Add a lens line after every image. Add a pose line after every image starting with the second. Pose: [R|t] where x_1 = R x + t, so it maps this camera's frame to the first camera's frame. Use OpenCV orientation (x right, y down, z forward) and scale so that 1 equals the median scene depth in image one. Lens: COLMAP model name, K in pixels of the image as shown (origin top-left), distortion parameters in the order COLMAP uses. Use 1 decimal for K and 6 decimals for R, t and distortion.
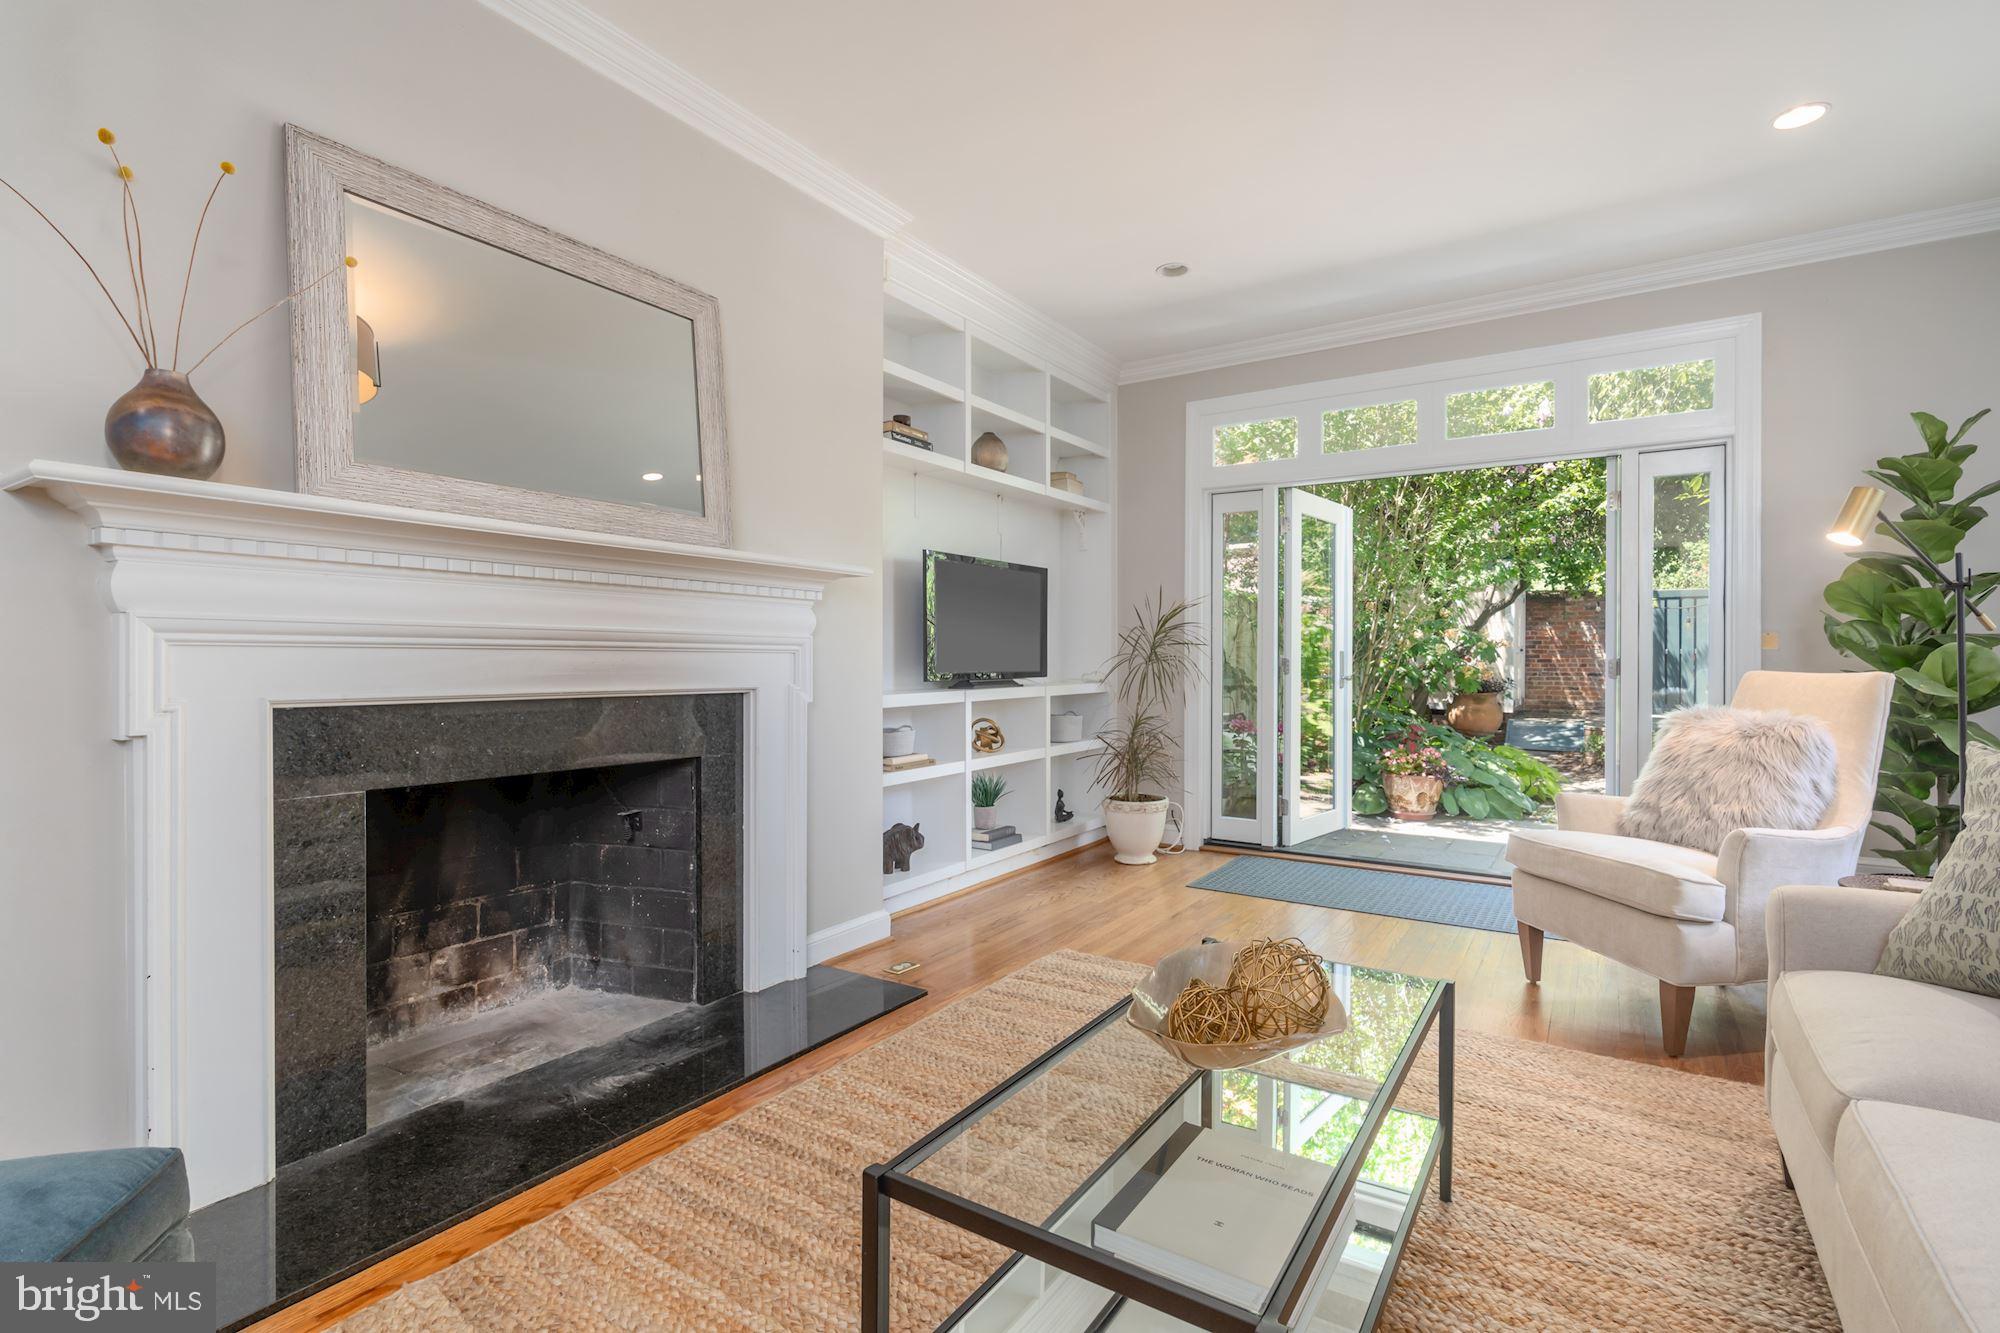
lens RADIAL K [[915.5, 0, 1007.0], [0, 915.5, 666.4], [0, 0, 1]] dist [-0.006150, 0.001586]
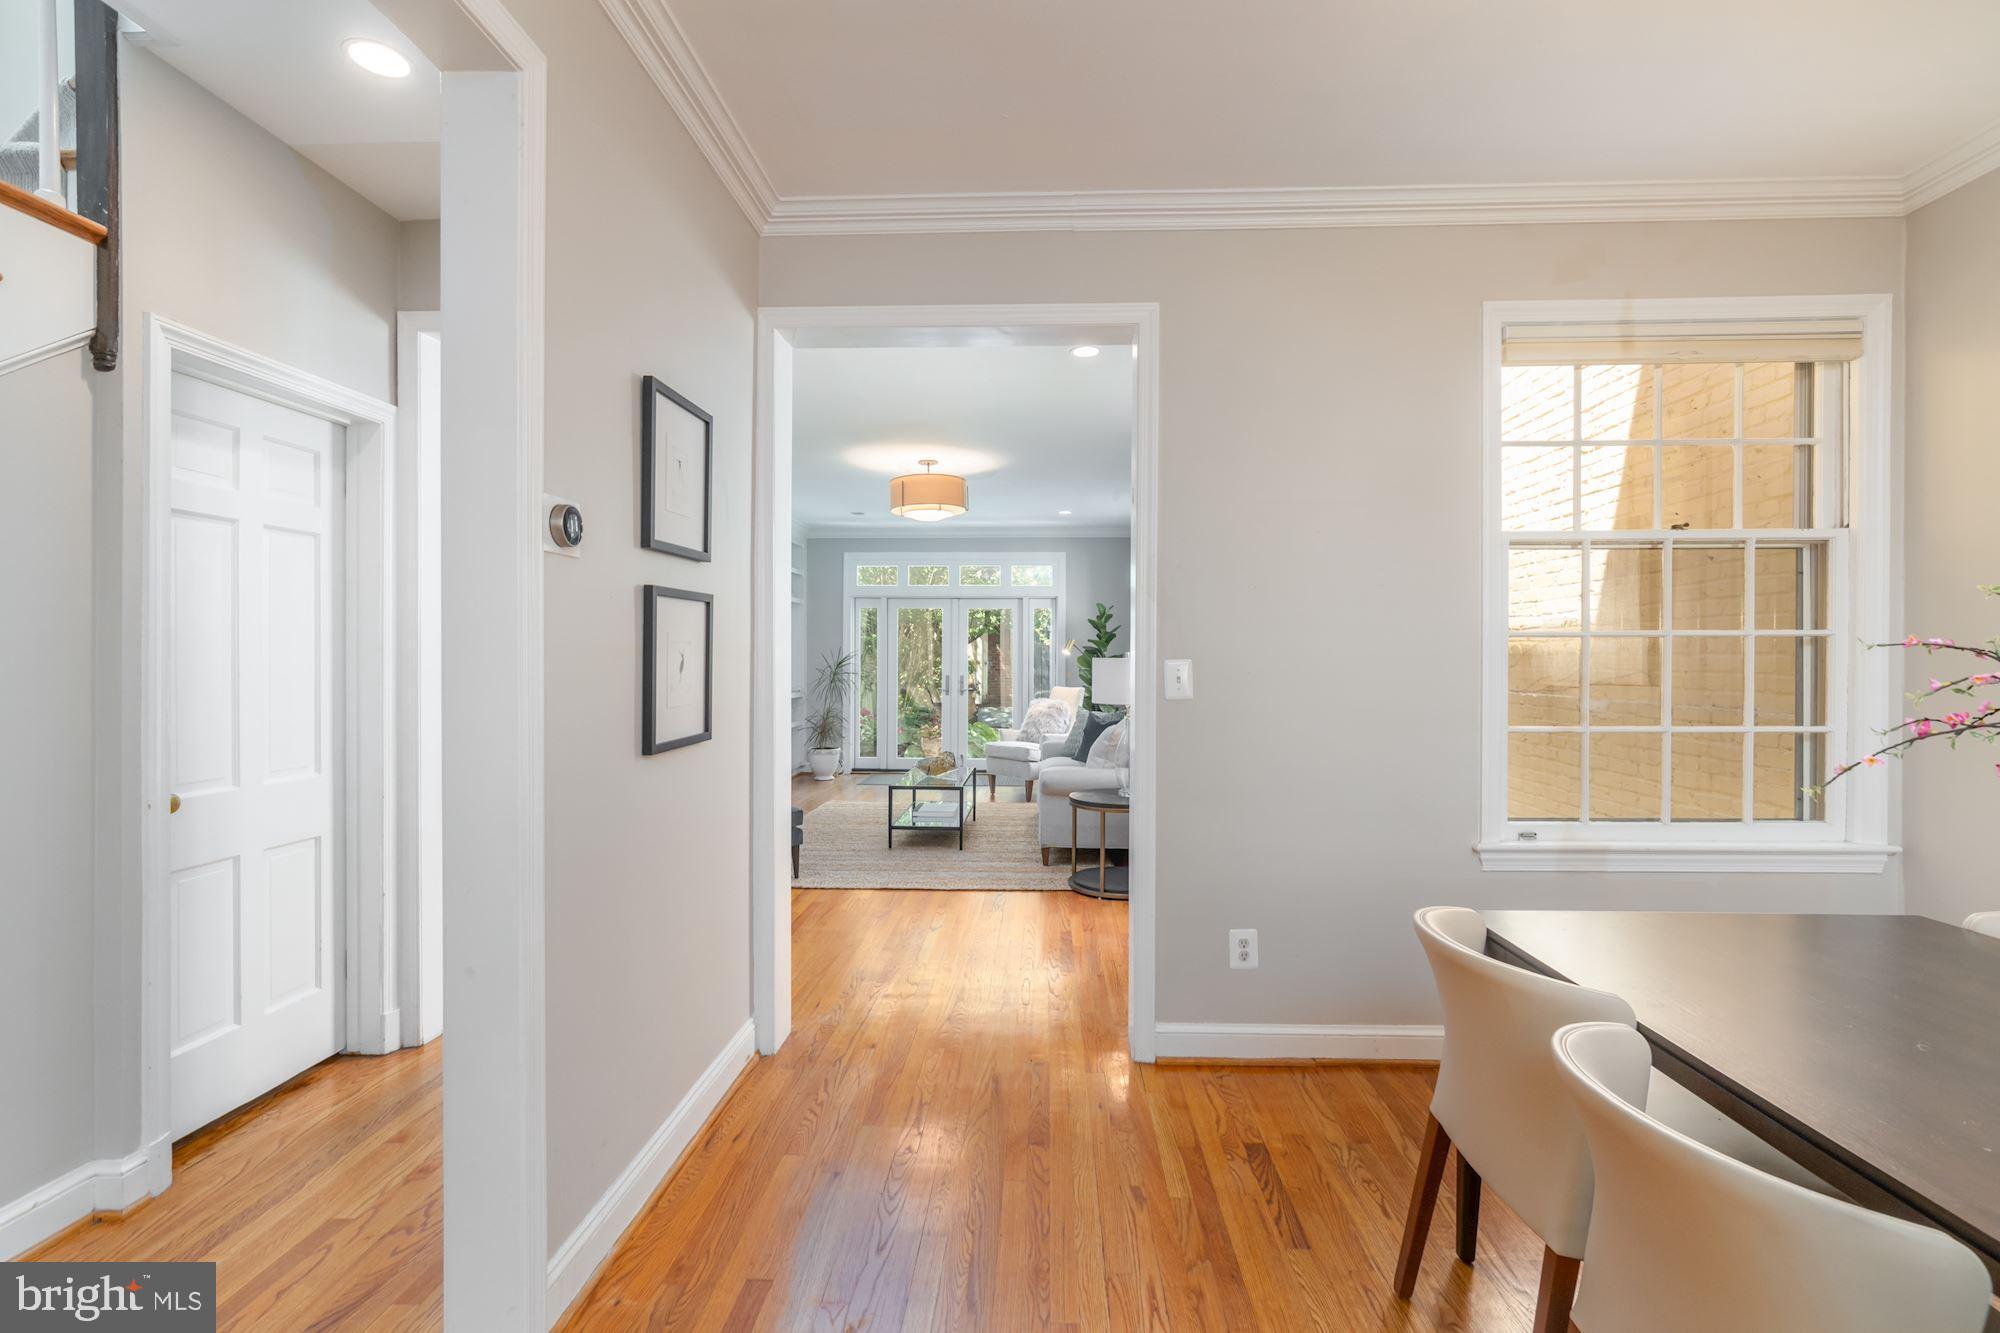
lens RADIAL K [[915.5, 0, 1016.1], [0, 915.5, 662.6], [0, 0, 1]] dist [-0.006150, 0.001586]
pose [[0.858652, -0.002244, 0.512554, -0.904271], [0.003262, 0.999994, -0.001087, -0.075071], [-0.512549, 0.002606, 0.858654, -1.634801]]
